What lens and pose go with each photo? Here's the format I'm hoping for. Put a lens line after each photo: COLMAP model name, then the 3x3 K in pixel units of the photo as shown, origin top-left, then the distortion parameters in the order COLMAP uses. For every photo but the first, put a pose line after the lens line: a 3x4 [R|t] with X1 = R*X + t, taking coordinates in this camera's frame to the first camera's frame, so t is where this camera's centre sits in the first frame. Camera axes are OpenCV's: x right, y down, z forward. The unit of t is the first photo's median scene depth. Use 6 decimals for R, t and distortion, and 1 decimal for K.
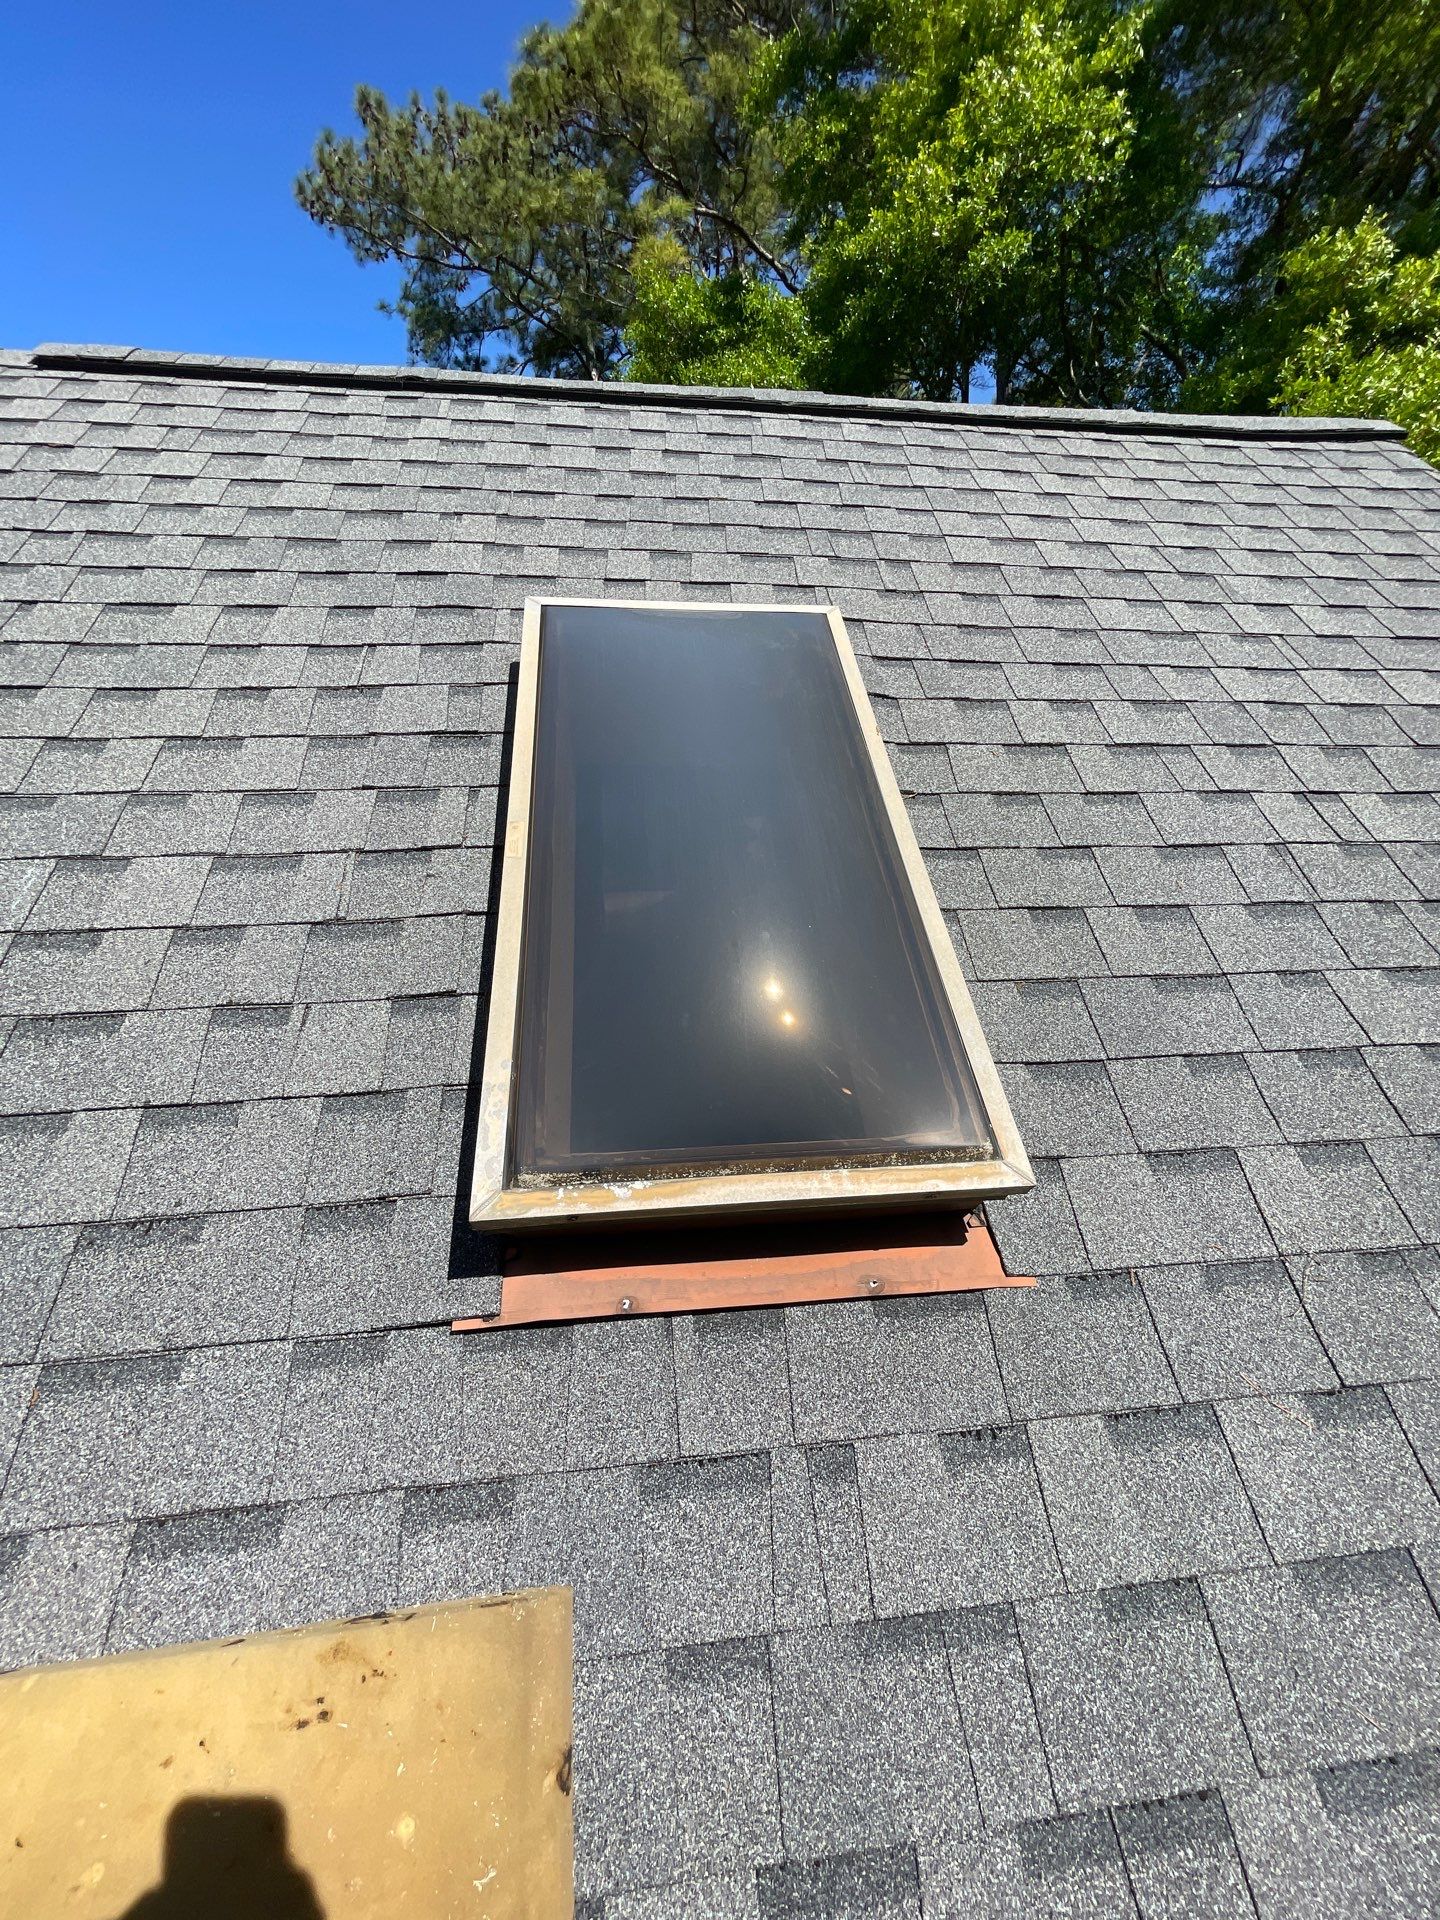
lens RADIAL K [[780.9, 0, 717.3], [0, 780.9, 955.7], [0, 0, 1]] dist [-0.010657, 0.007245]
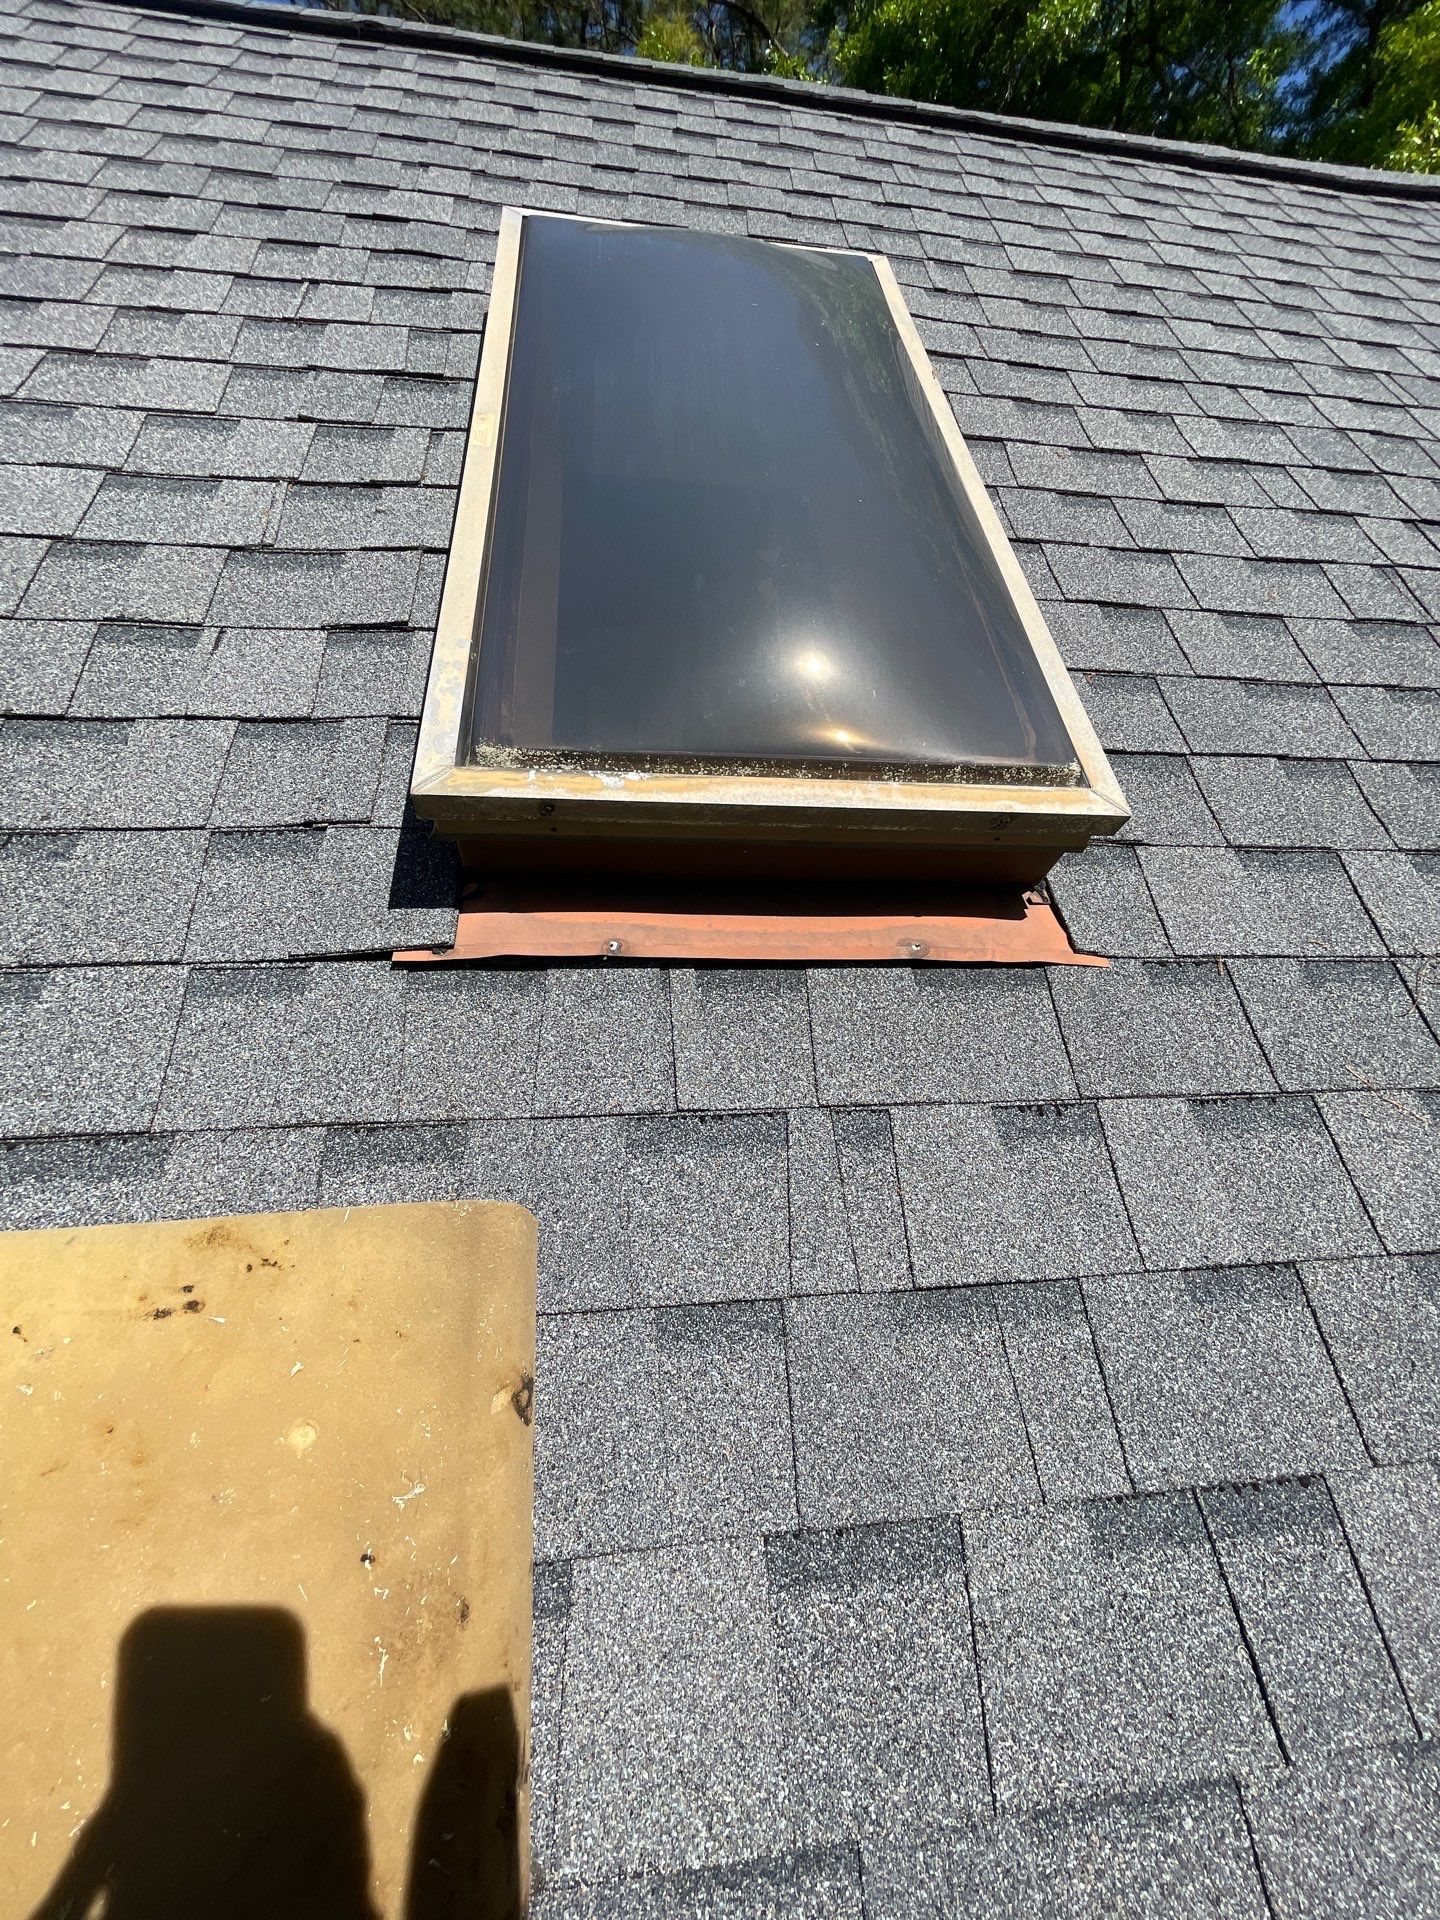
lens RADIAL K [[777.1, 0, 717.2], [0, 777.1, 957.9], [0, 0, 1]] dist [-0.002819, 0.000478]
pose [[0.999181, 0.034540, 0.021094, -0.018102], [-0.036608, 0.993571, 0.107130, 0.254632], [-0.017259, -0.107814, 0.994021, 0.139014]]
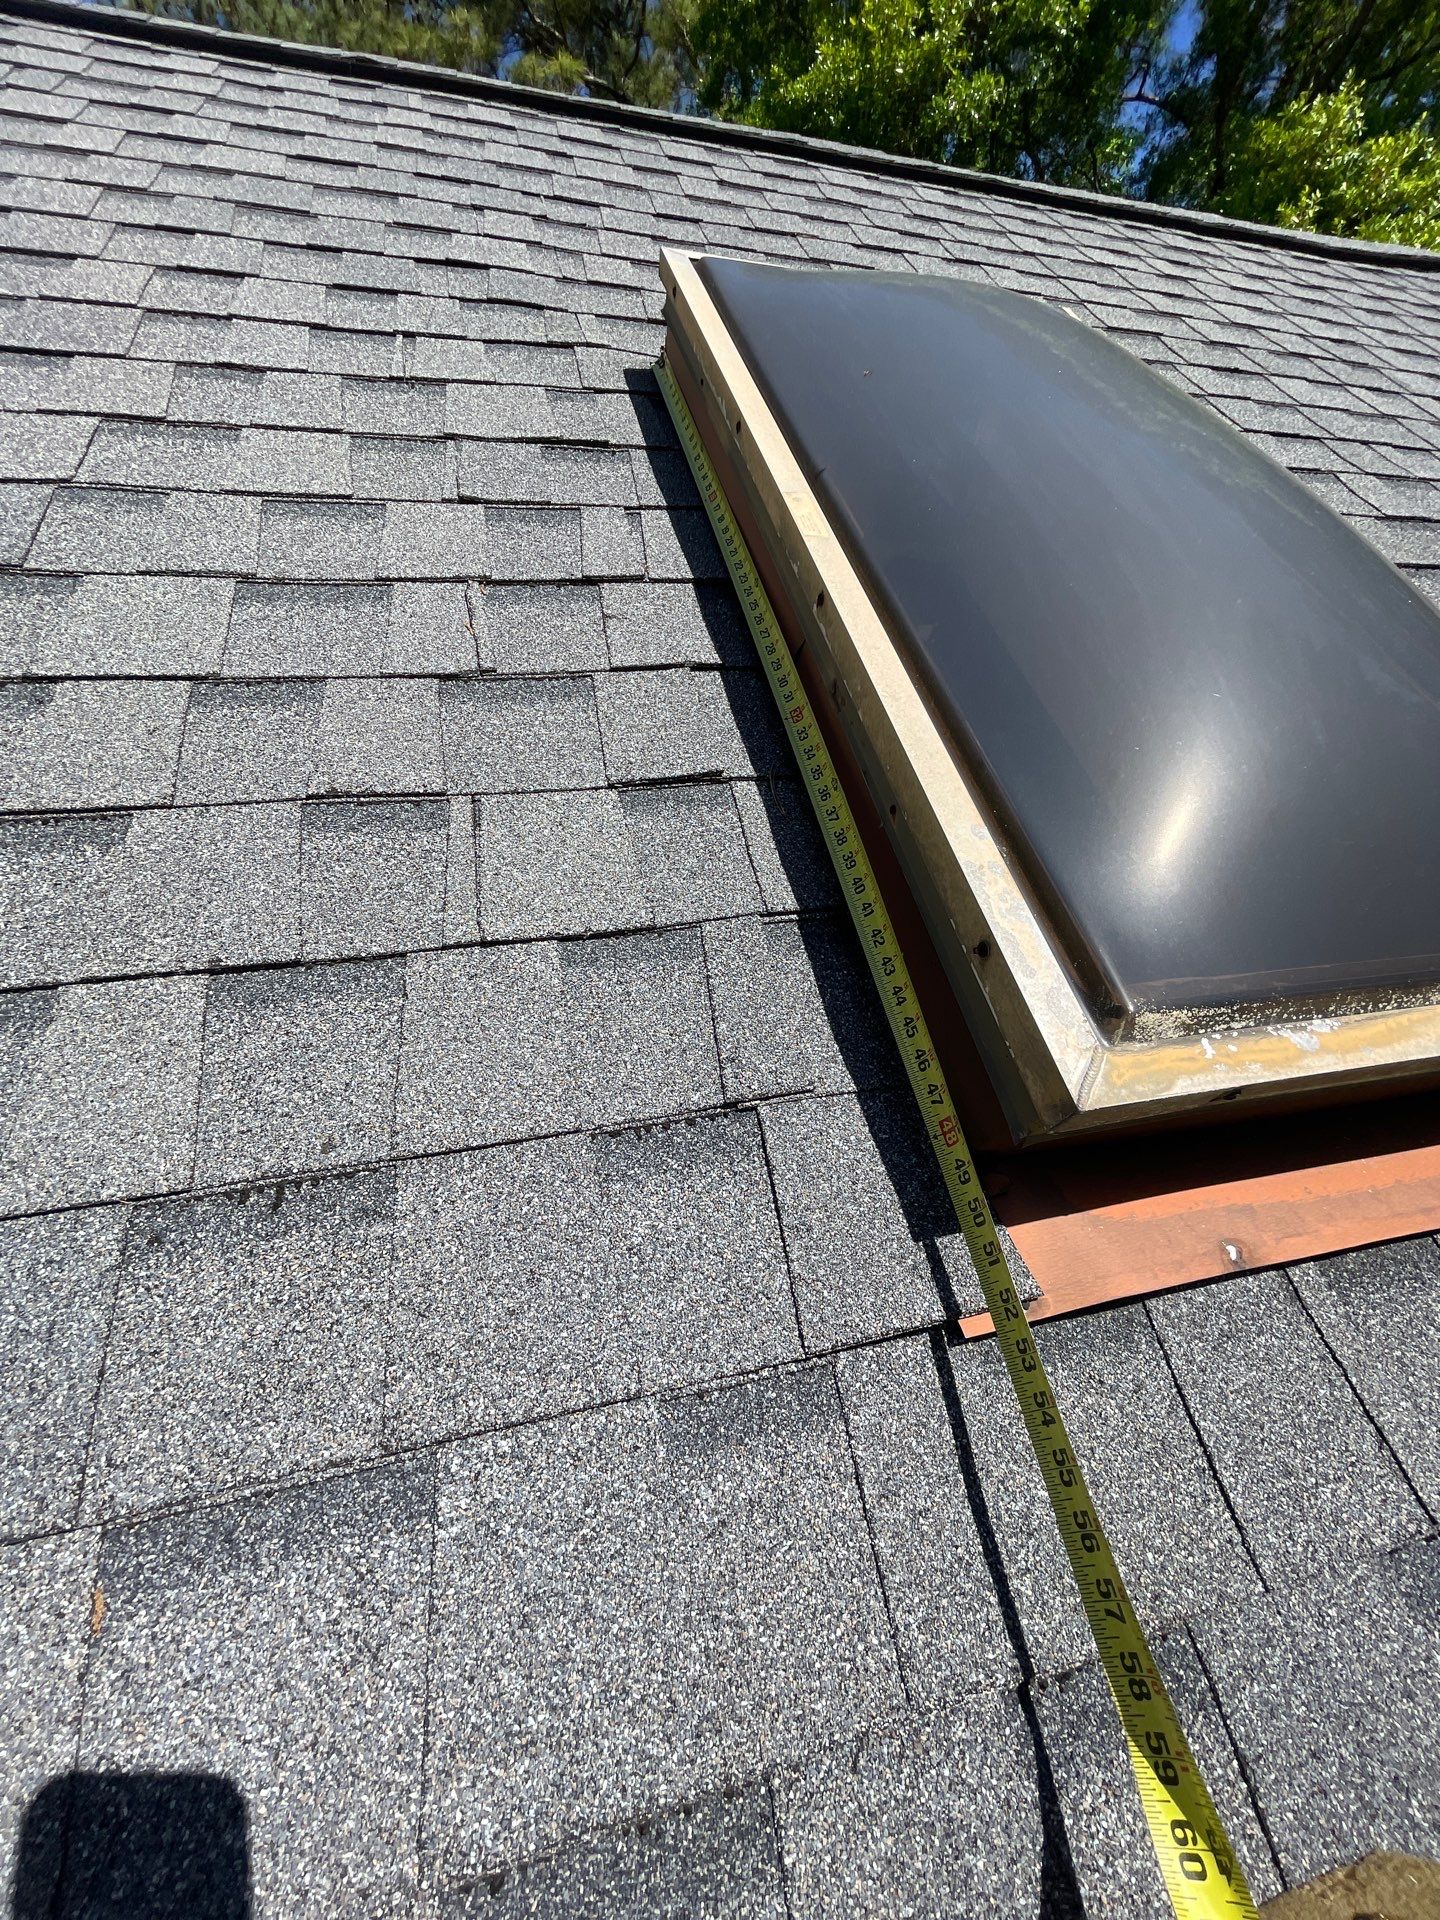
lens RADIAL K [[771.7, 0, 715.9], [0, 771.7, 961.2], [0, 0, 1]] dist [0.000277, -0.000210]
pose [[0.990769, -0.049675, 0.126135, -0.368392], [0.042193, 0.997226, 0.061314, 0.133208], [-0.128831, -0.055426, 0.990116, 0.358946]]
